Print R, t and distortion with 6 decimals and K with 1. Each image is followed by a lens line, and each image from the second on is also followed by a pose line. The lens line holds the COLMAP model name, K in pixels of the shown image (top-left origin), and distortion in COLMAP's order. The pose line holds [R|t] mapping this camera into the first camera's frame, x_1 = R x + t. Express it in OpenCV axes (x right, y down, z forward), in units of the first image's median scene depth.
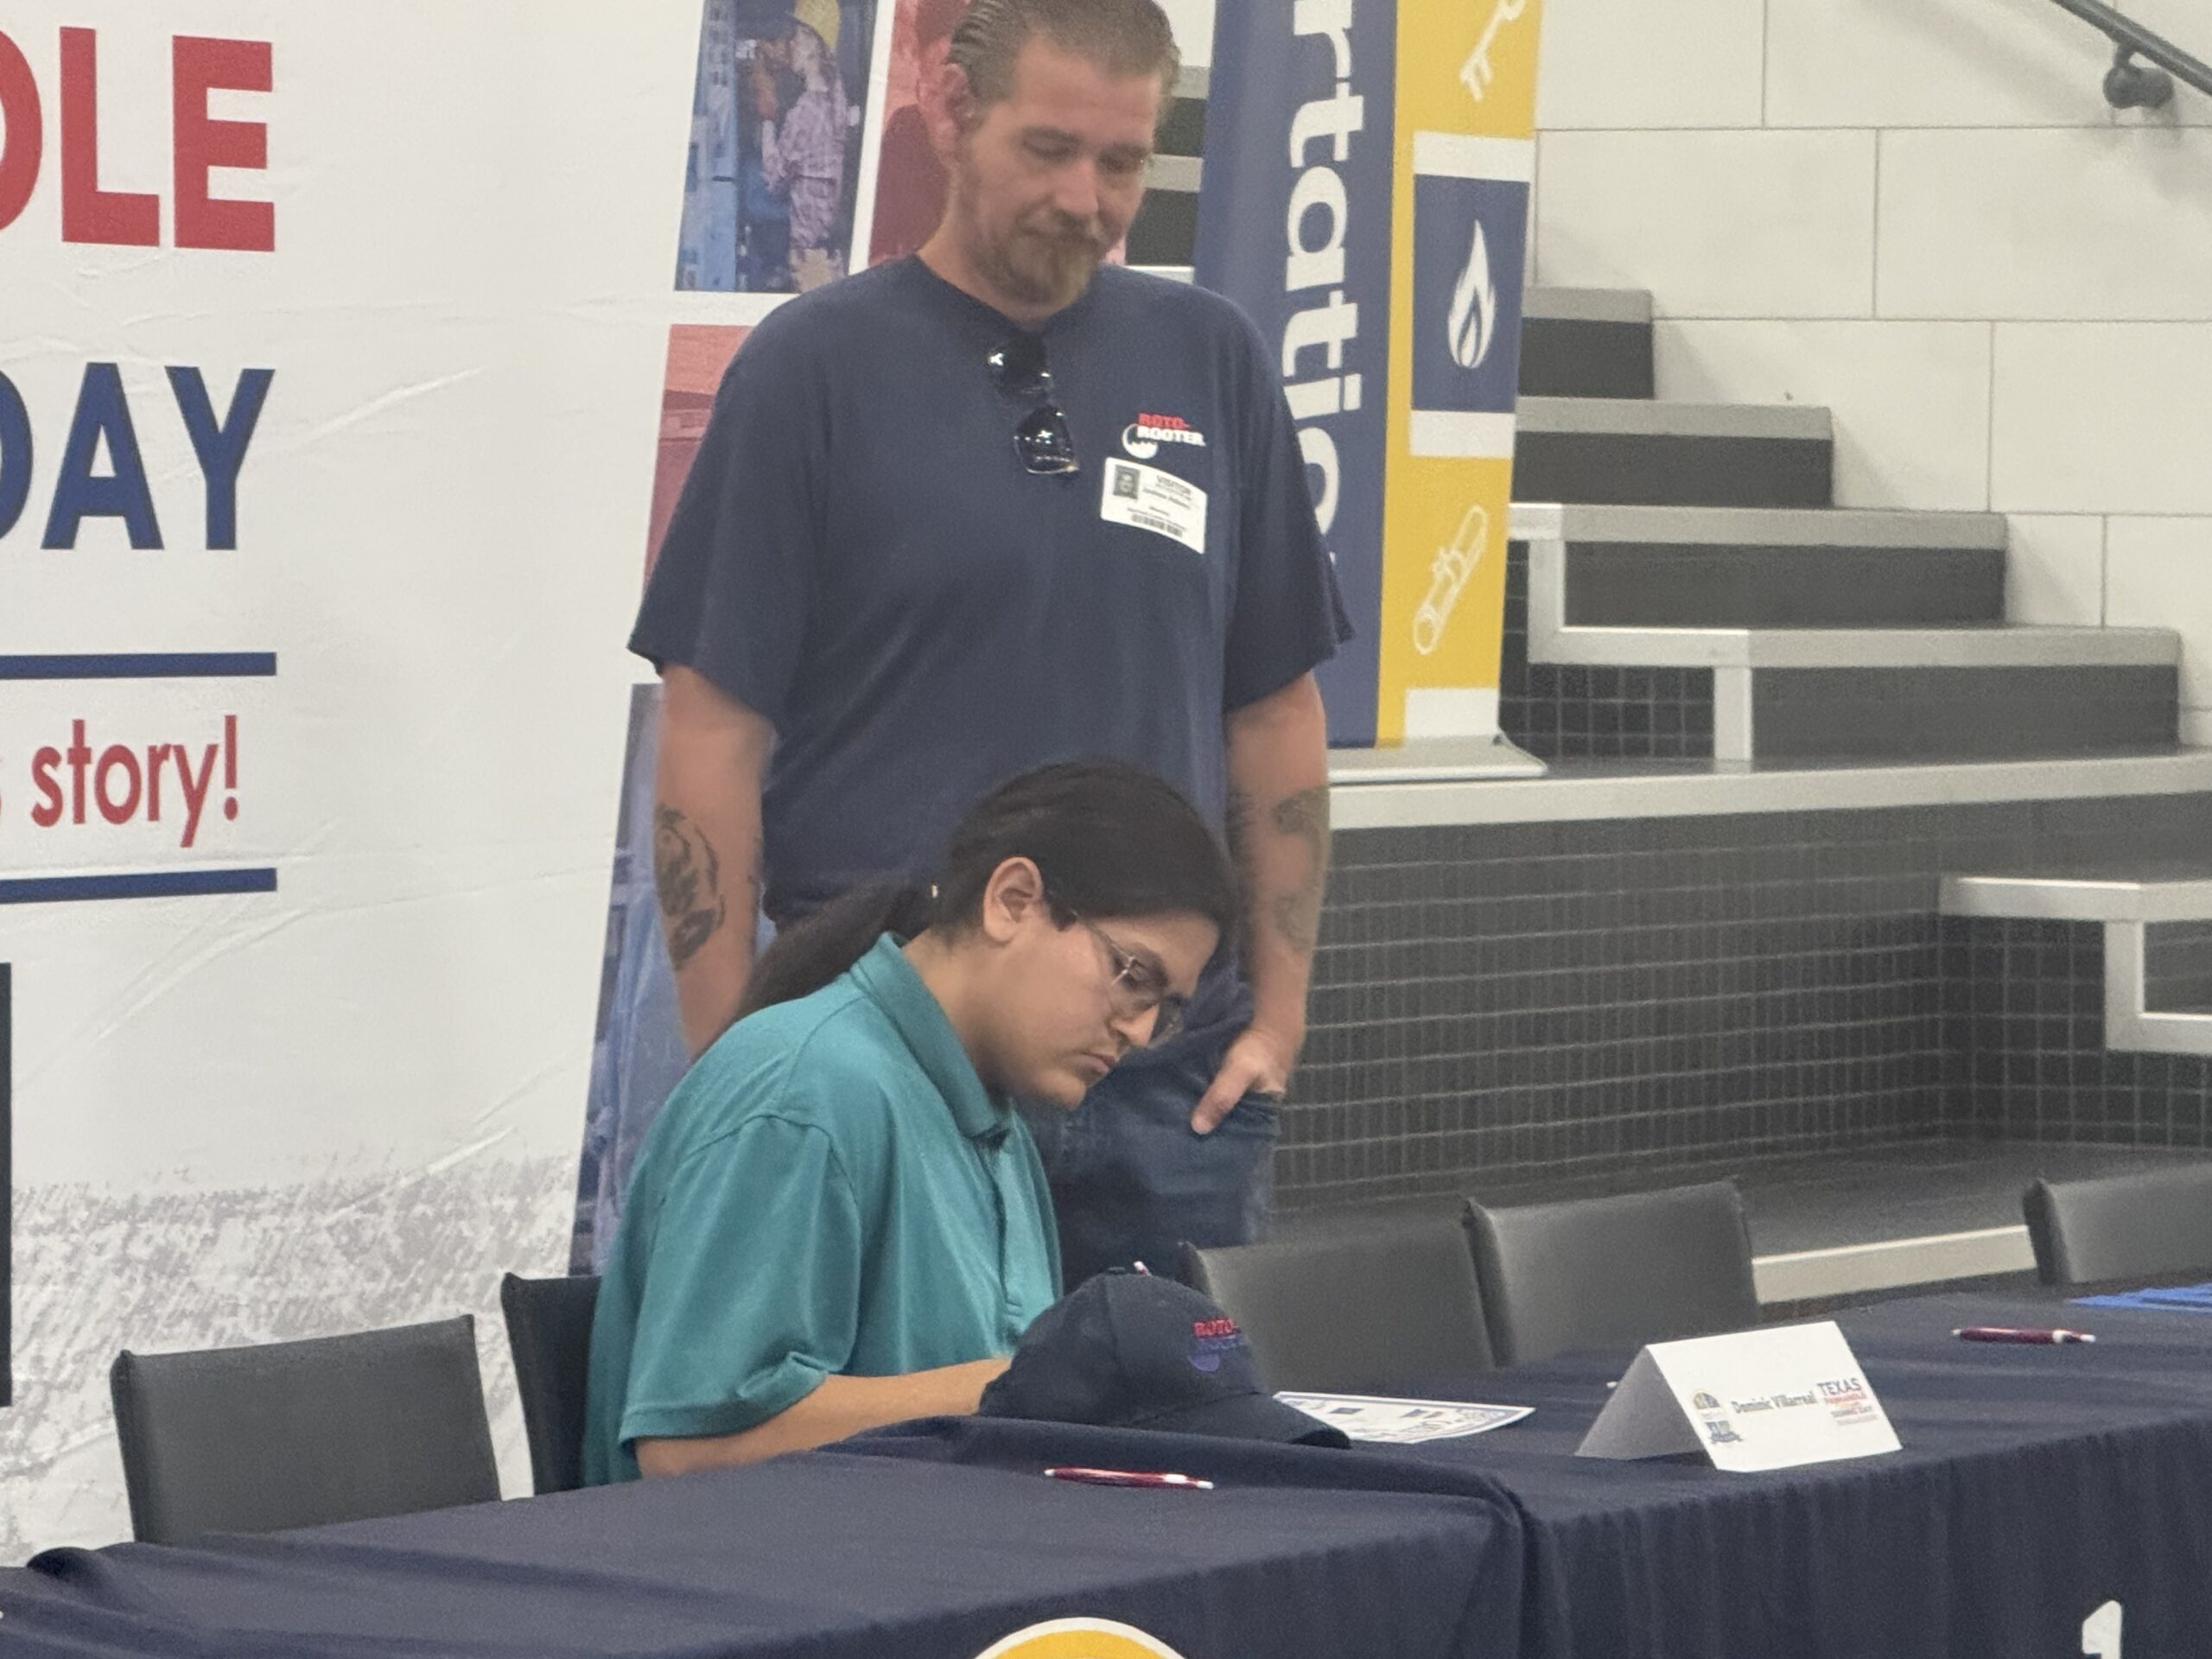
lens RADIAL K [[10864.0, 0, 1033.0], [0, 10864.0, 787.5], [0, 0, 1]] dist [0.204217, 0.000000]
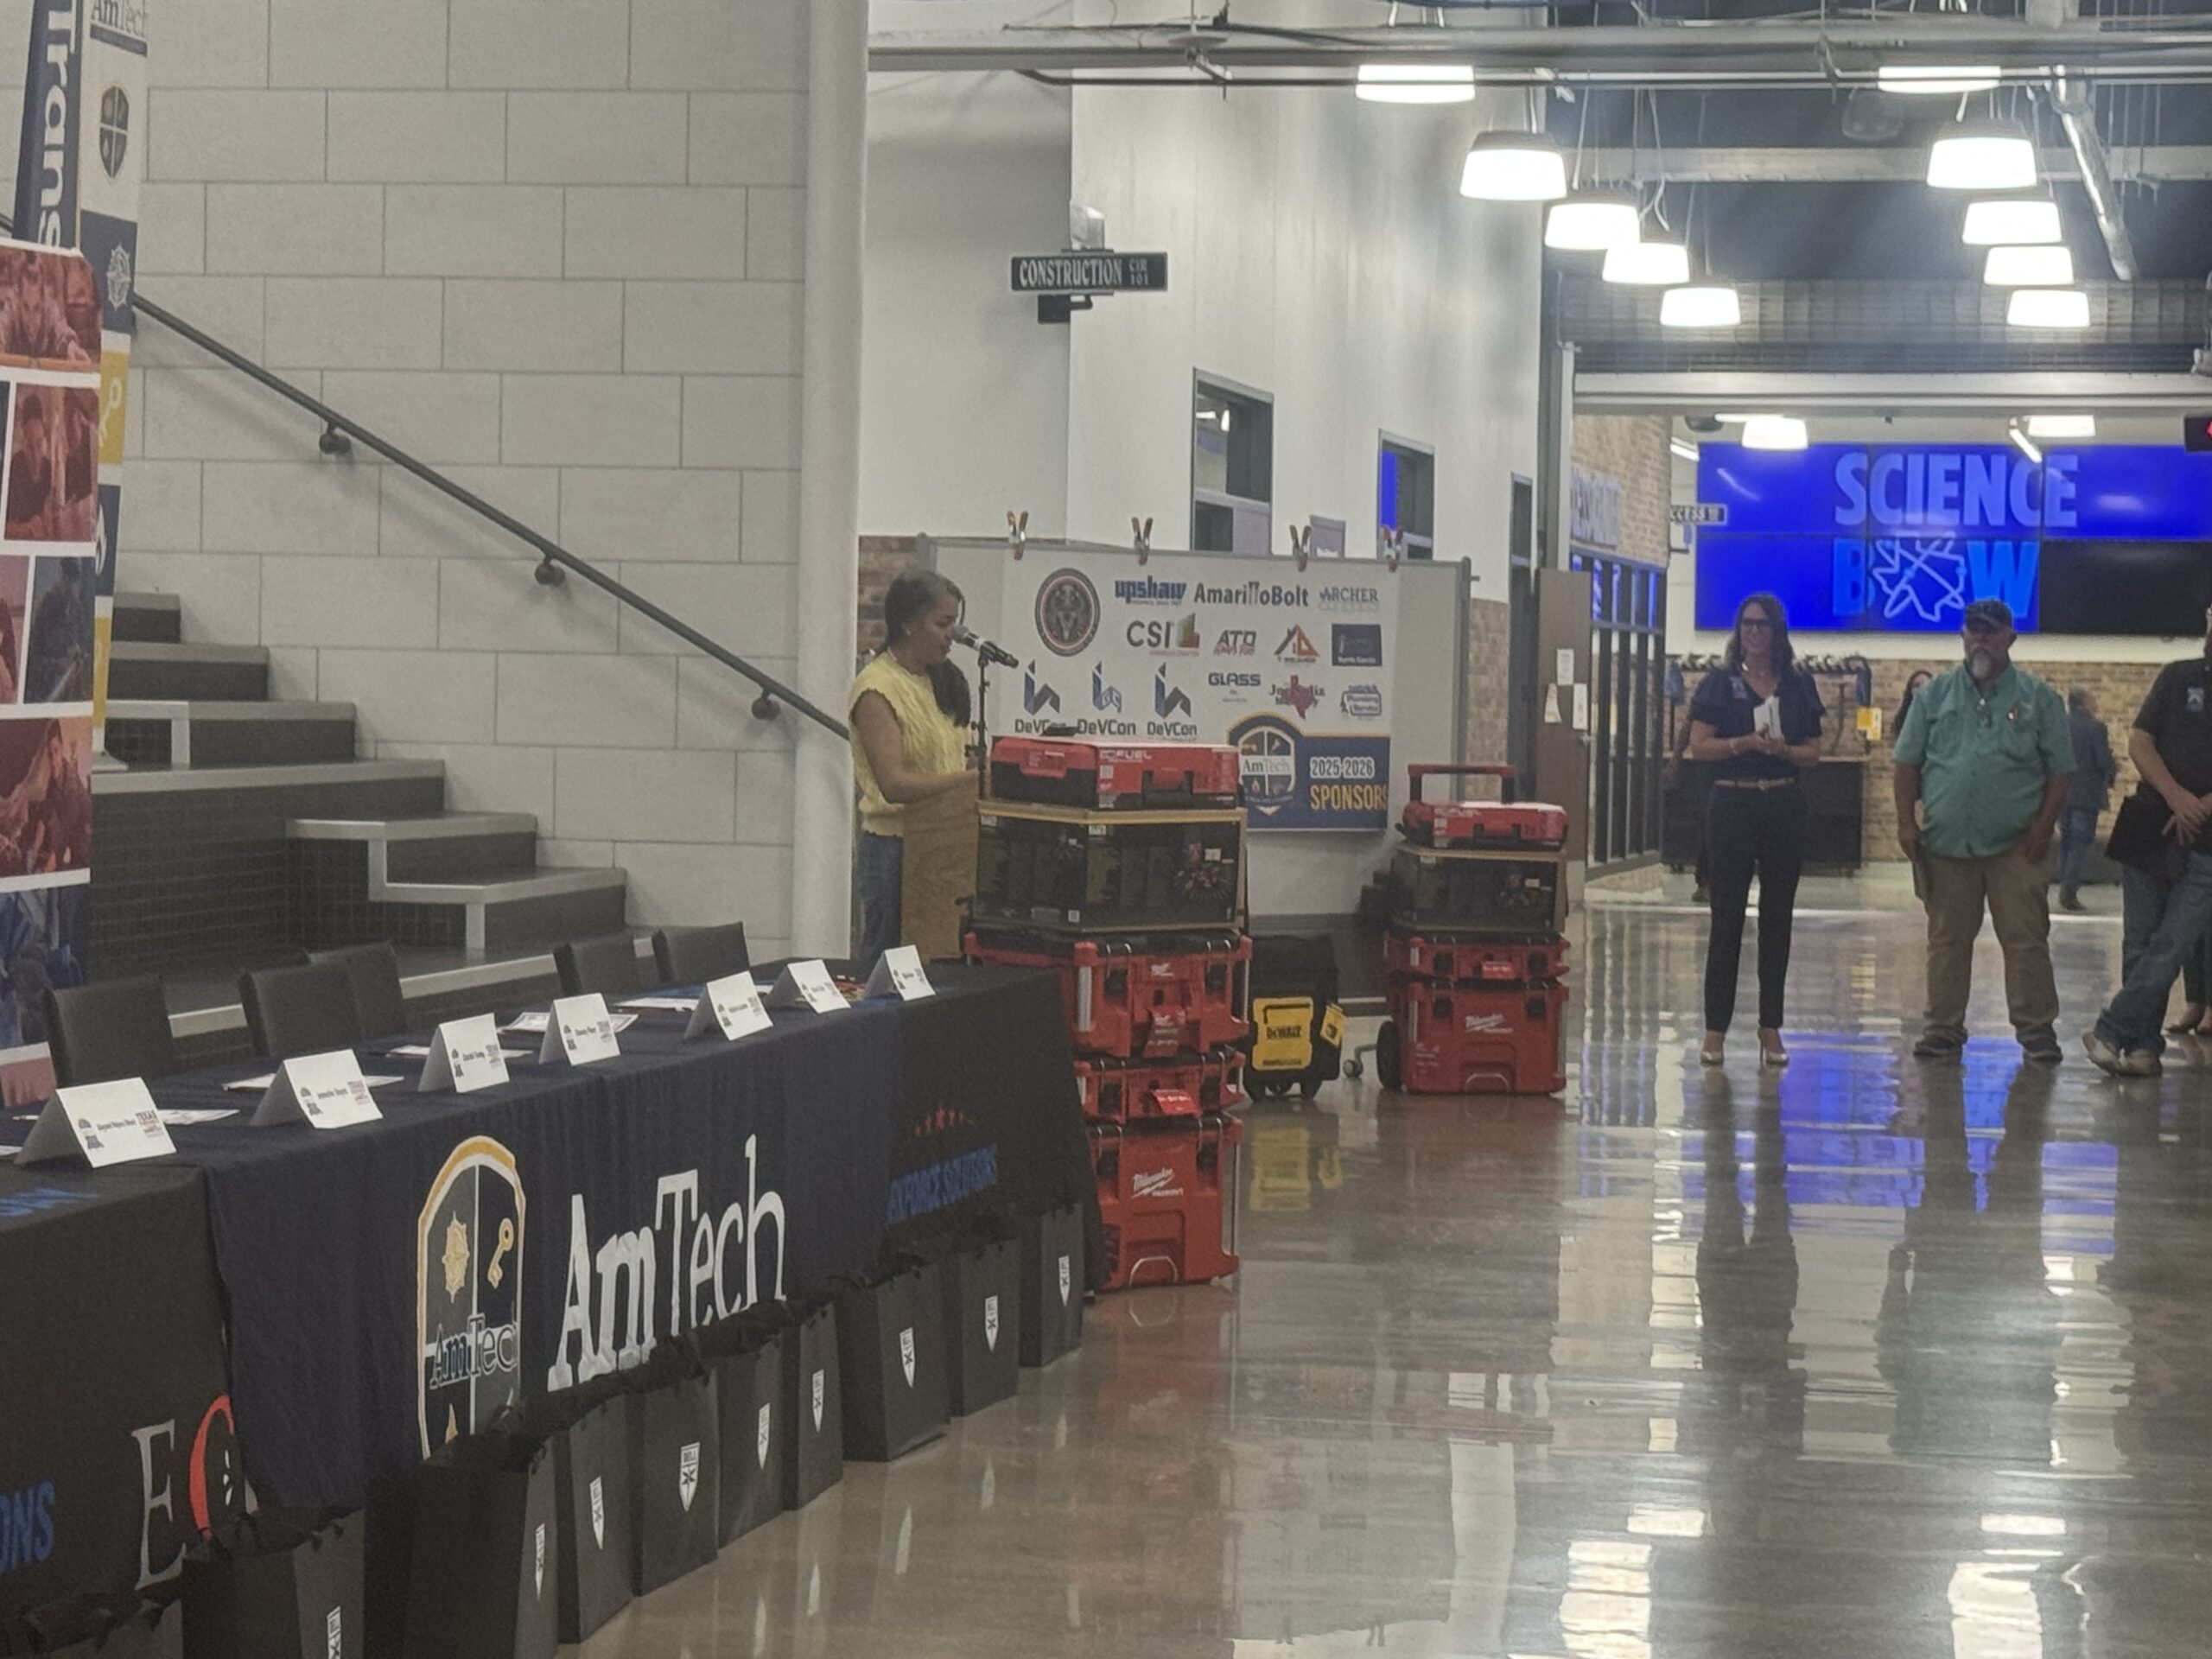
lens RADIAL K [[5592.8, 0, 1153.6], [0, 5592.8, 846.1], [0, 0, 1]] dist [0.110505, 0.000000]
pose [[0.944986, -0.005141, 0.327069, -0.167387], [0.001994, 0.999948, 0.009955, 0.004342], [-0.327104, -0.008755, 0.944948, -0.116463]]
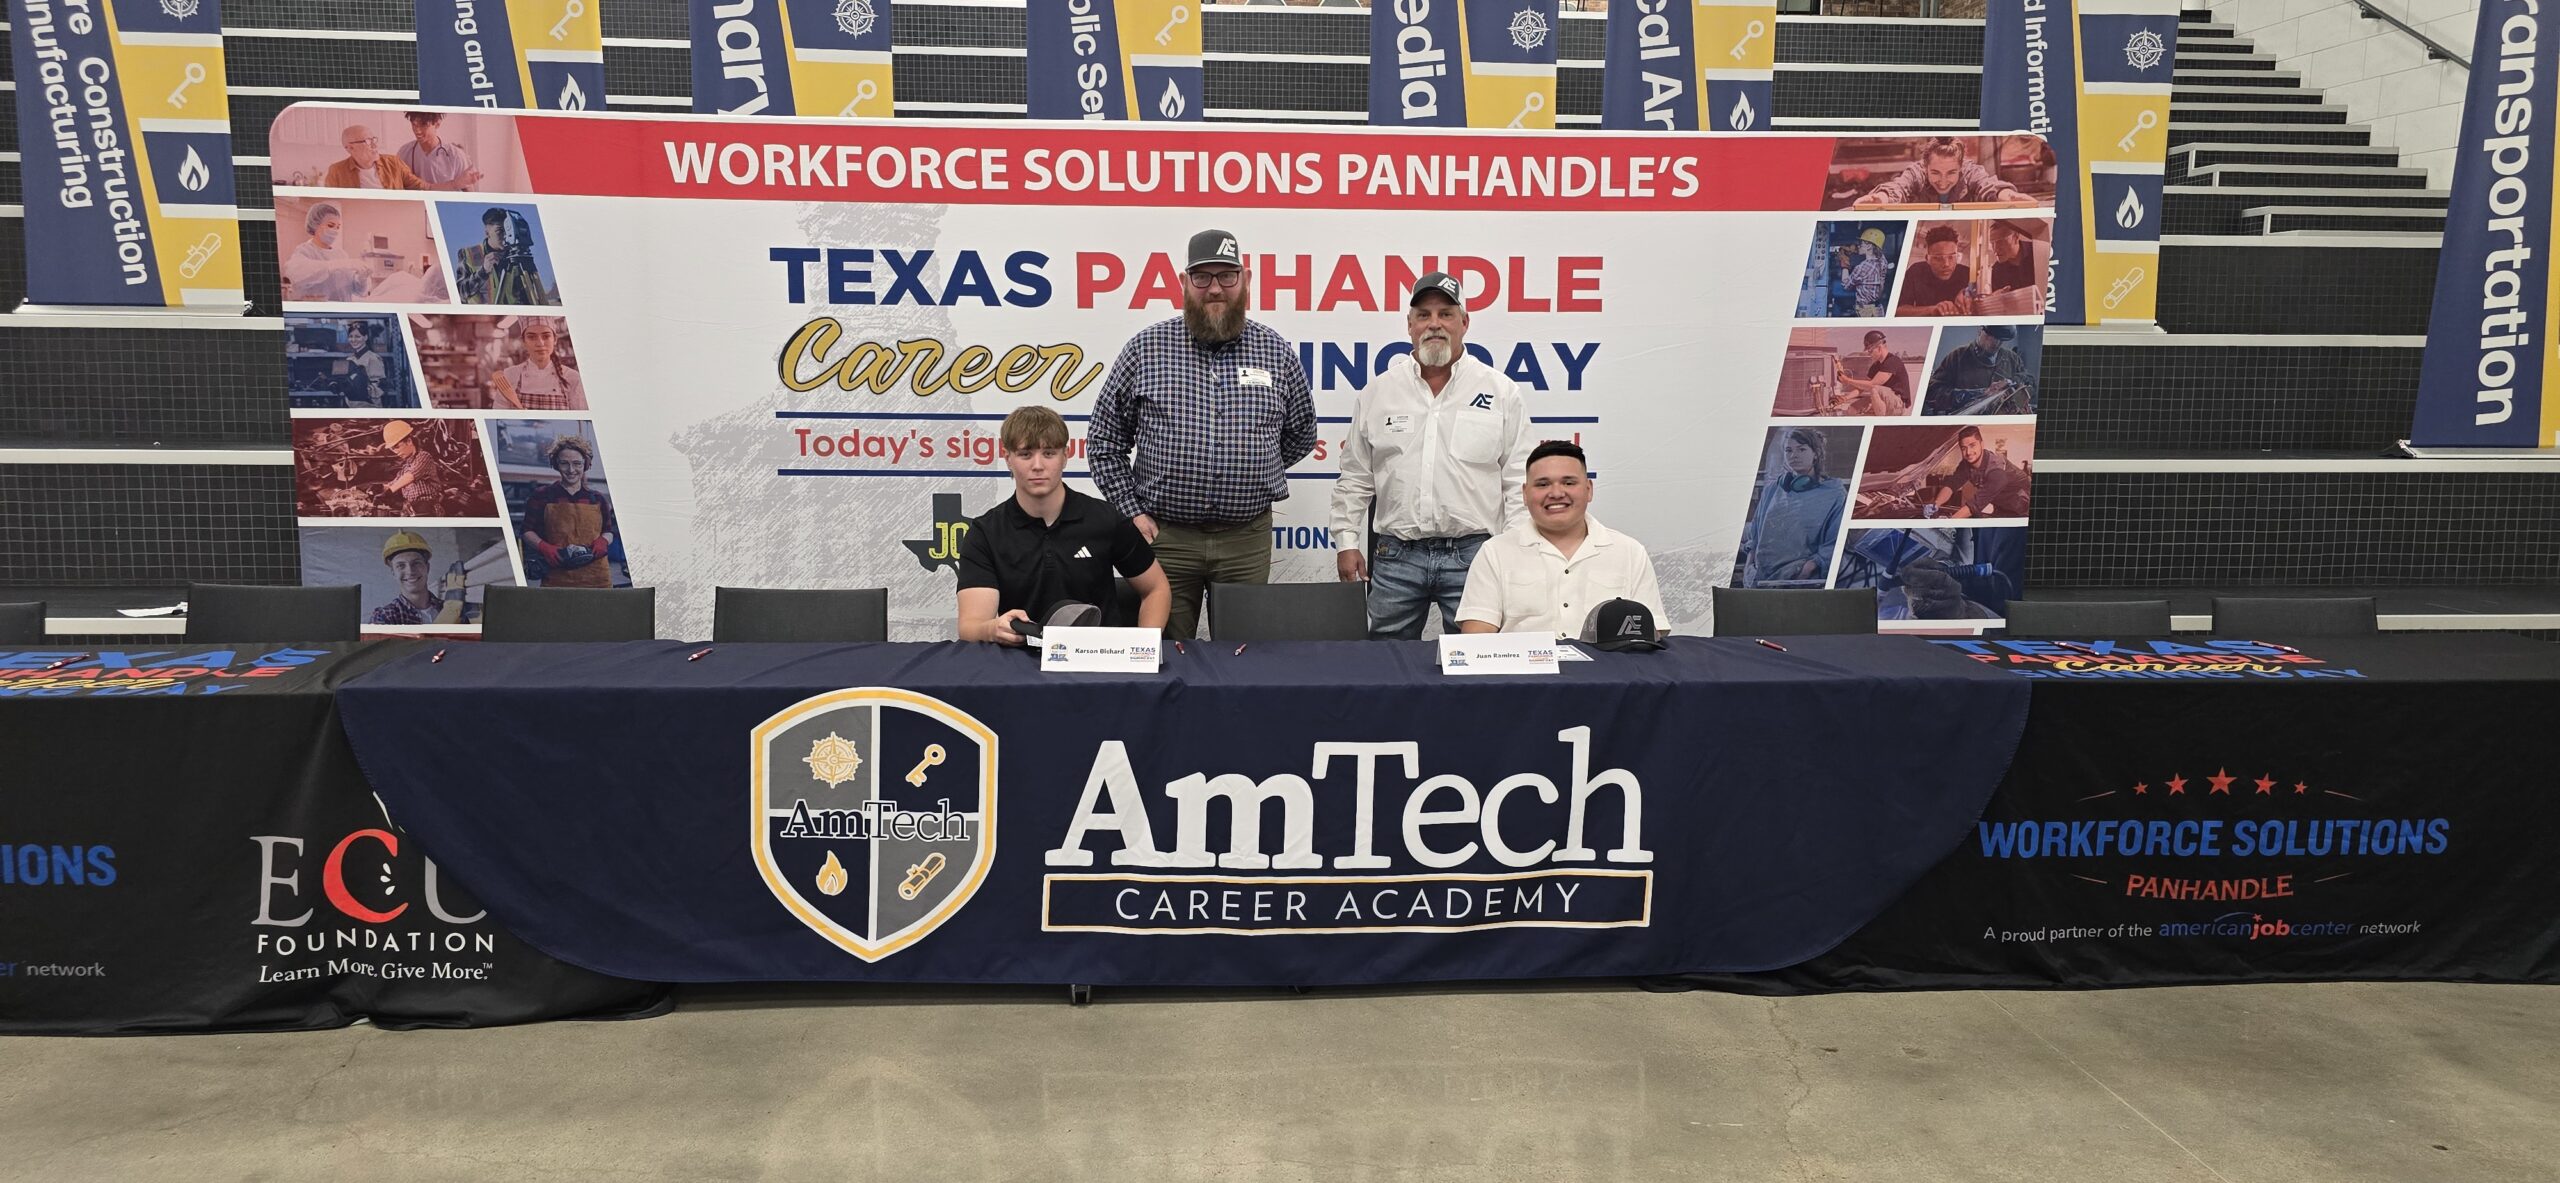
lens RADIAL K [[1689.0, 0, 1275.1], [0, 1689.0, 623.7], [0, 0, 1]] dist [0.054083, 0.003274]
pose [[0.555308, 0.098721, -0.825764, 0.351762], [-0.019218, 0.994188, 0.105933, -0.000713], [0.831423, -0.042956, 0.553978, 0.532412]]
